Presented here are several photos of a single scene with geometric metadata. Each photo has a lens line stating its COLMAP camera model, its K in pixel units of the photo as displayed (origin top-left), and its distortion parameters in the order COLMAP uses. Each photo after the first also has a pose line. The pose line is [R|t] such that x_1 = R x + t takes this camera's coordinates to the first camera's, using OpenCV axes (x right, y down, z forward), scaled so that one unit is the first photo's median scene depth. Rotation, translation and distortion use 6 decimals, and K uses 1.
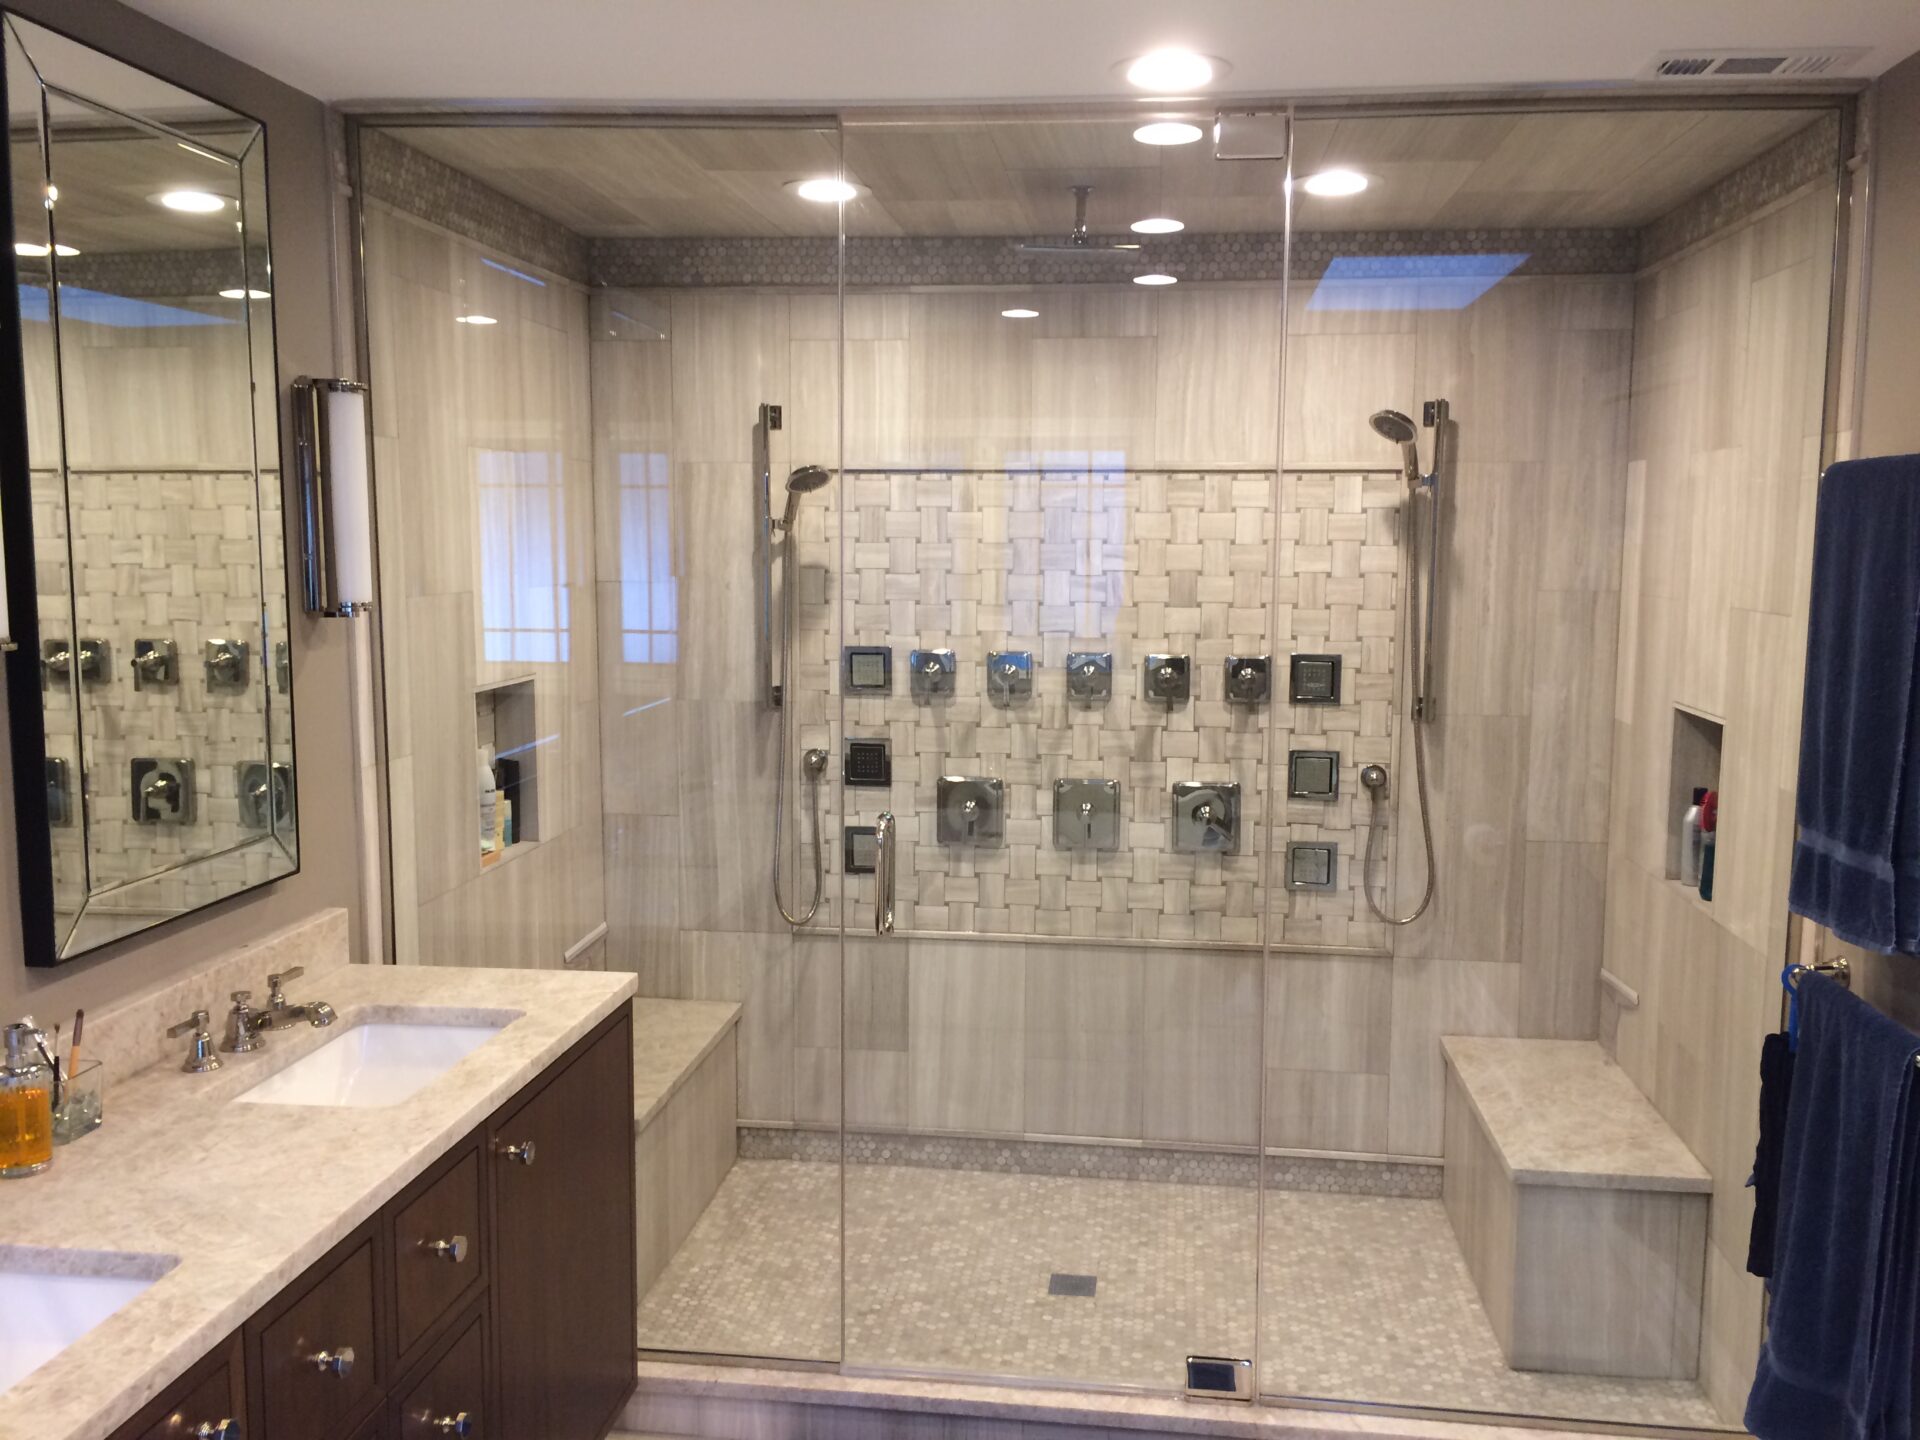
lens RADIAL K [[1635.7, 0, 967.0], [0, 1635.7, 714.8], [0, 0, 1]] dist [0.089417, -0.105214]
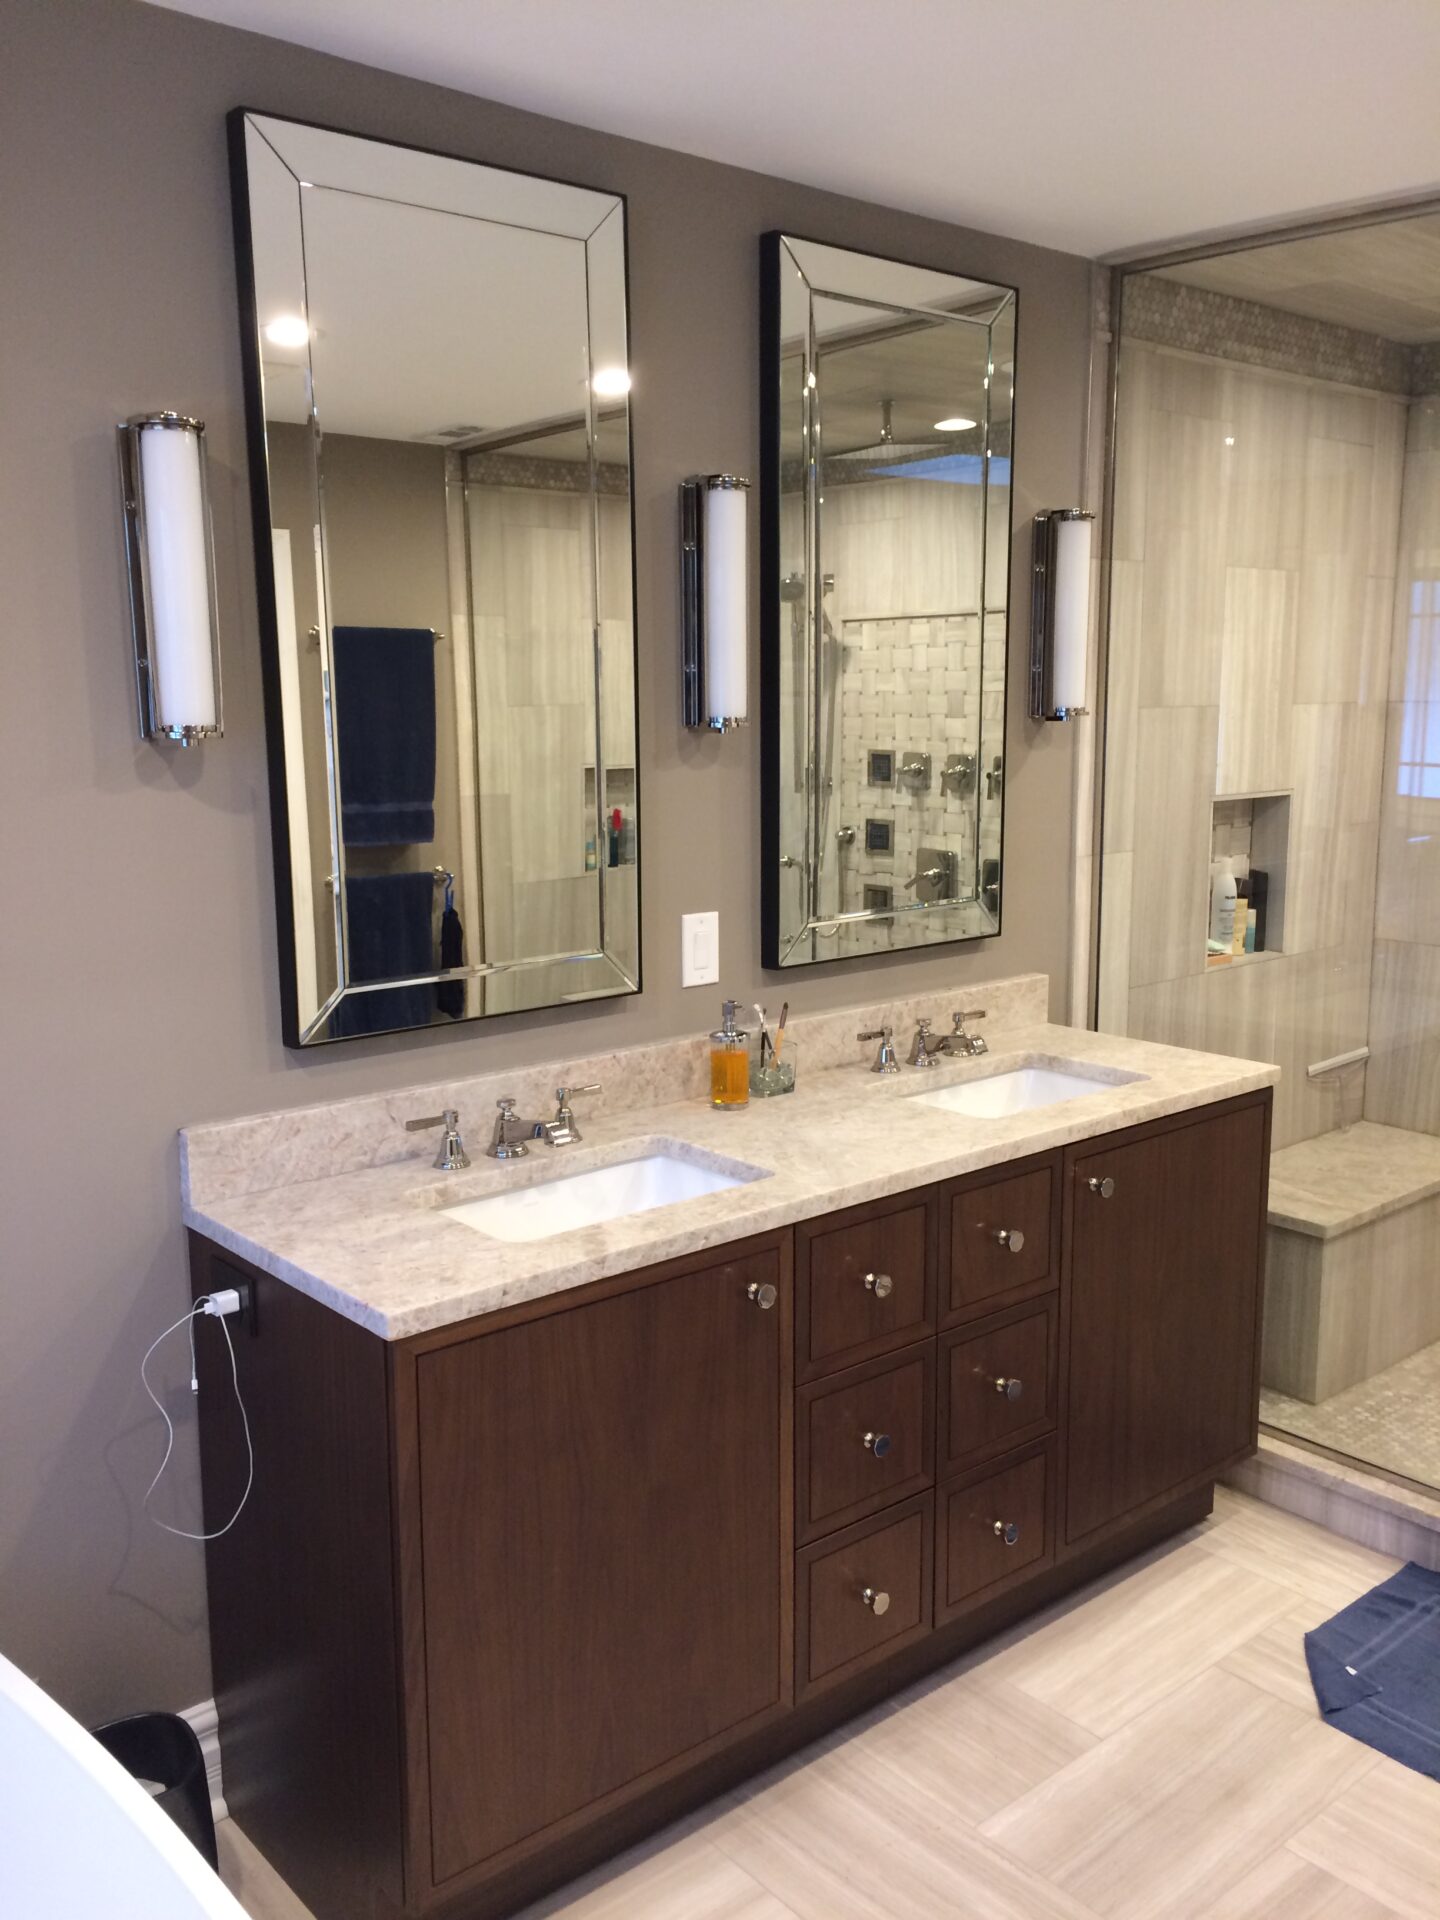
lens RADIAL K [[1635.7, 0, 731.5], [0, 1635.7, 963.4], [0, 0, 1]] dist [0.089417, -0.105214]
pose [[0.745416, 0.101974, -0.658754, 0.220330], [-0.066887, 0.994684, 0.078289, 0.033987], [0.663235, -0.014296, 0.748274, -0.008483]]
